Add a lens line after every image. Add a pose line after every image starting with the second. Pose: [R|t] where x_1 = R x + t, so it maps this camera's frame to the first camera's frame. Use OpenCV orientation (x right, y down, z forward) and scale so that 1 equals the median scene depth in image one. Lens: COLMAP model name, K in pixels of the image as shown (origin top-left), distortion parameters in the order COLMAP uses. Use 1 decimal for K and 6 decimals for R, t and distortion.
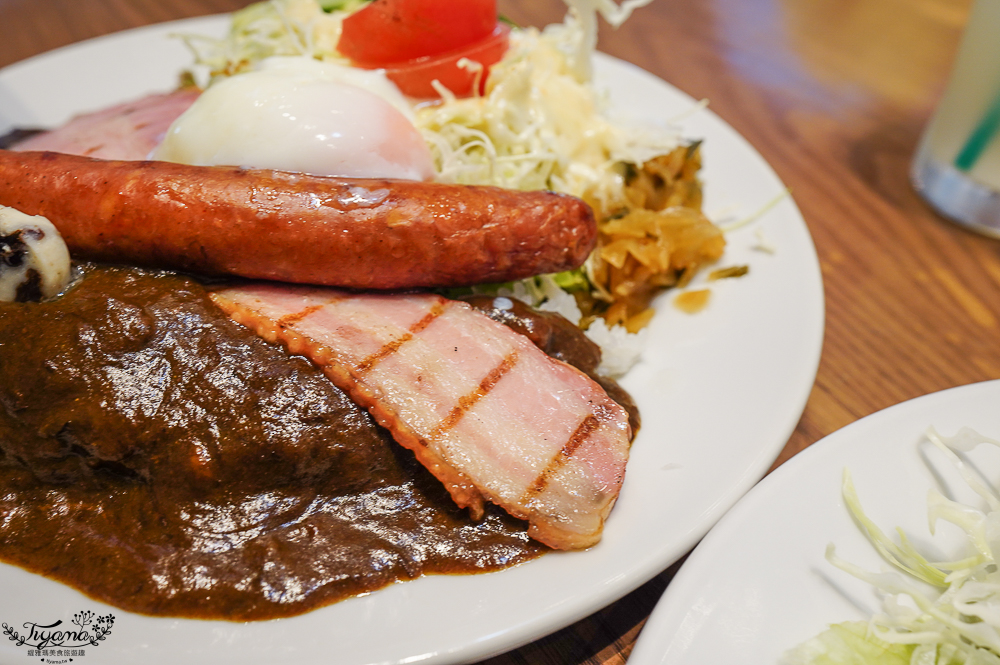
lens RADIAL K [[987.4, 0, 500.3], [0, 987.4, 309.5], [0, 0, 1]] dist [-0.001282, -0.001470]
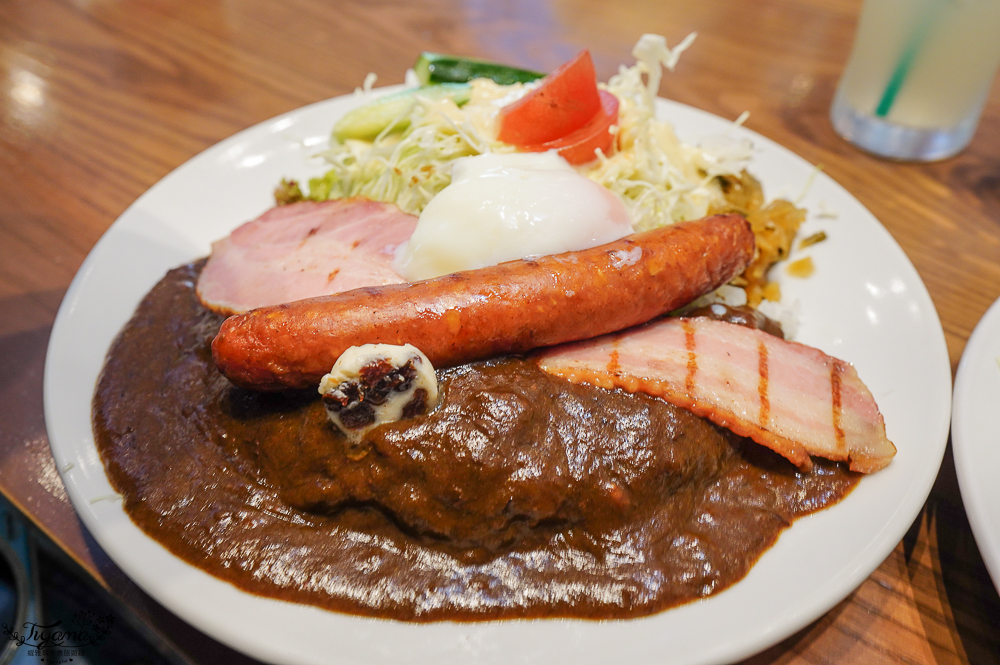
lens RADIAL K [[901.9, 0, 500.0], [0, 901.9, 332.5], [0, 0, 1]] dist [0.008342, 0.003022]
pose [[0.931890, -0.273448, 0.238342, -0.542324], [0.258217, 0.961544, 0.093576, -0.158367], [-0.254765, -0.025659, 0.966663, -0.062819]]
